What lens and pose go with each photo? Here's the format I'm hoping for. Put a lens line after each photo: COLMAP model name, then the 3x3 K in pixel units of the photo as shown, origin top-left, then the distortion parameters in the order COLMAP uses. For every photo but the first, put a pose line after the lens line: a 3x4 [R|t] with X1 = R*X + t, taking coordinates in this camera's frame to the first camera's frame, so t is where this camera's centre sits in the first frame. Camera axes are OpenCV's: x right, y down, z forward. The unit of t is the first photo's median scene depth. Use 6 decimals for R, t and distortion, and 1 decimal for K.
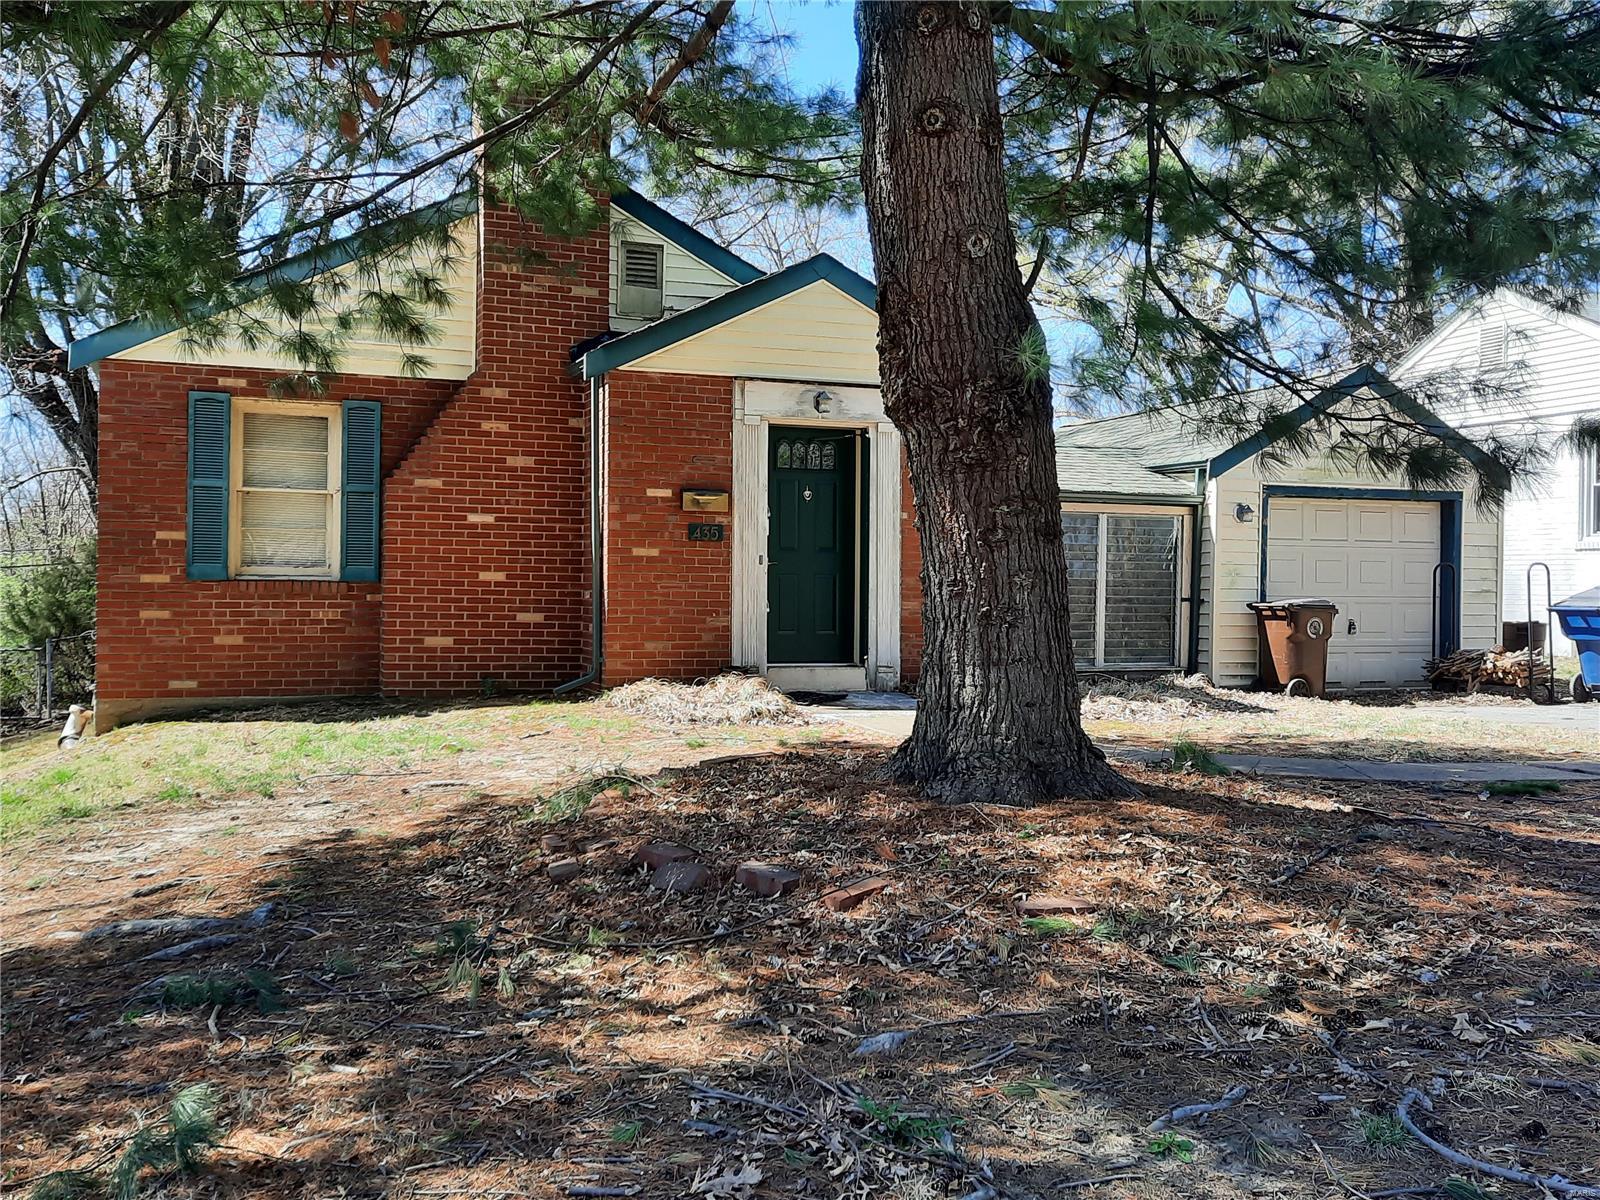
lens RADIAL K [[1641.6, 0, 799.5], [0, 1641.6, 599.1], [0, 0, 1]] dist [0.008956, 0.000000]
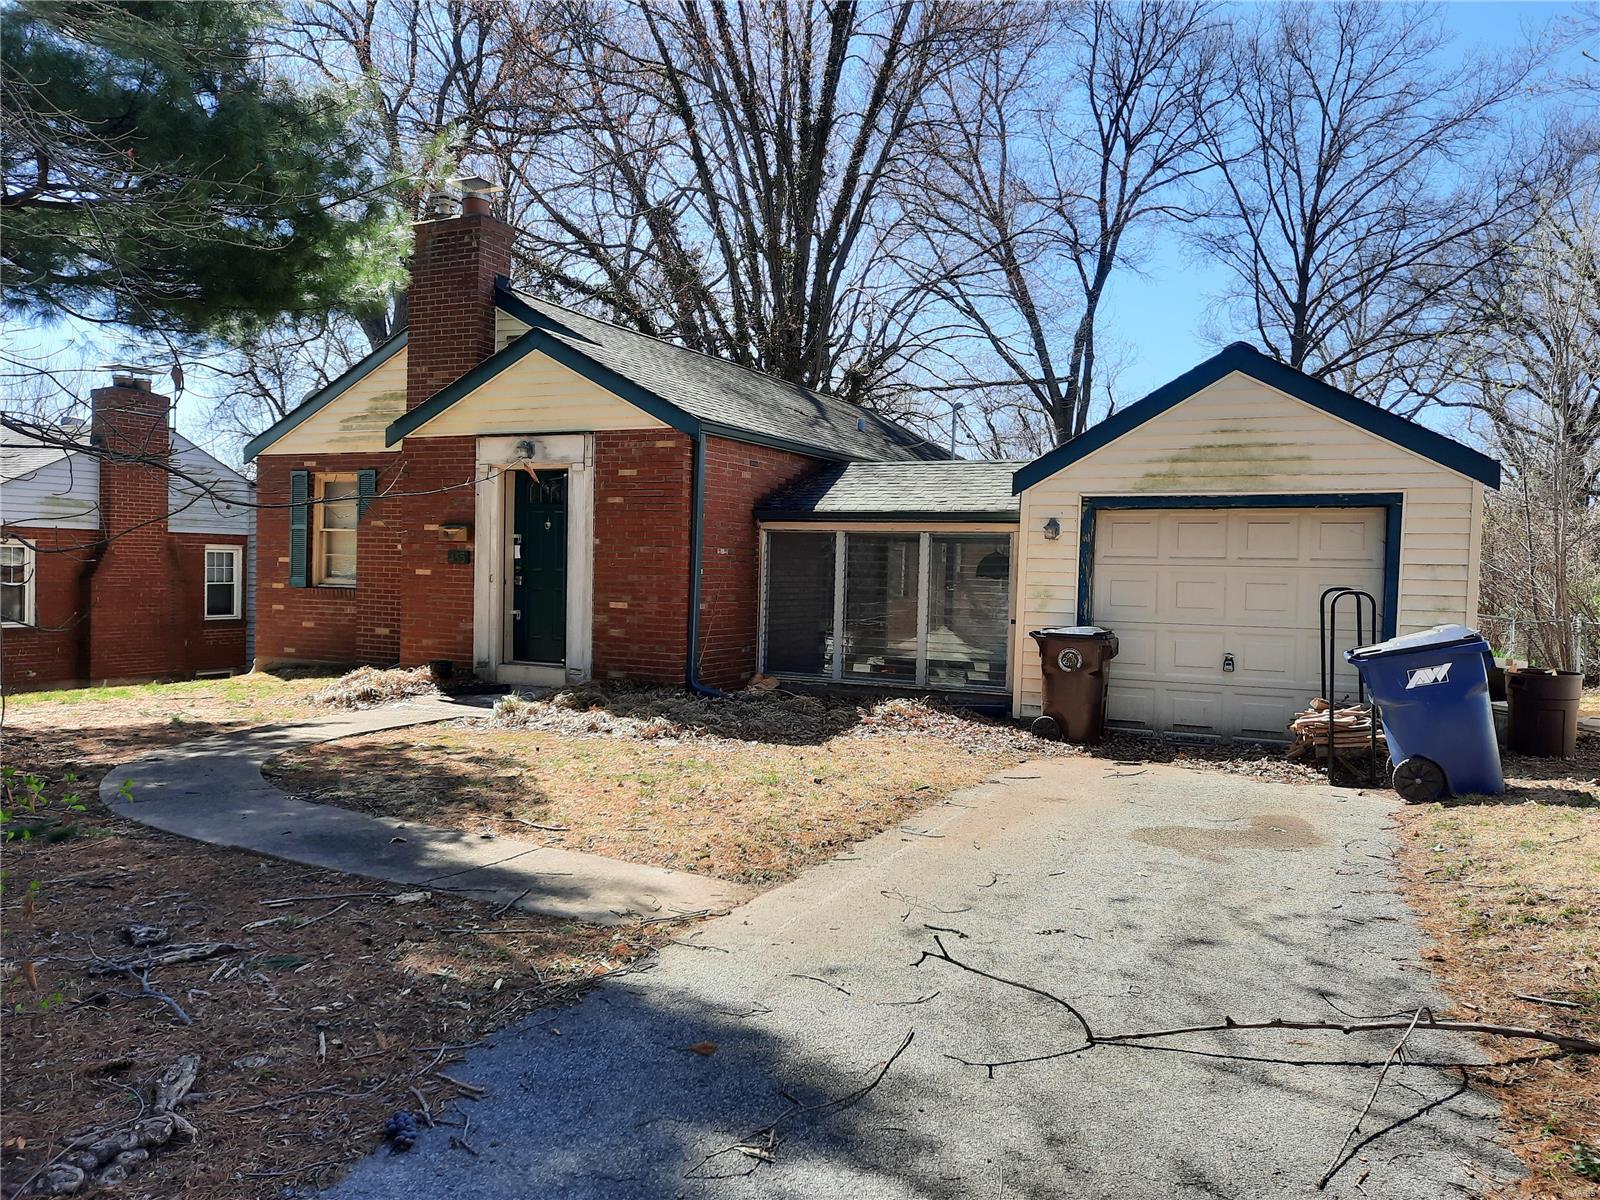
lens RADIAL K [[1155.0, 0, 800.0], [0, 1155.0, 603.2], [0, 0, 1]] dist [0.022249, -0.017426]
pose [[0.680466, 0.028894, -0.732210, 0.791810], [-0.016602, 0.999574, 0.024015, -0.030308], [0.732591, -0.004185, 0.680656, 0.566686]]
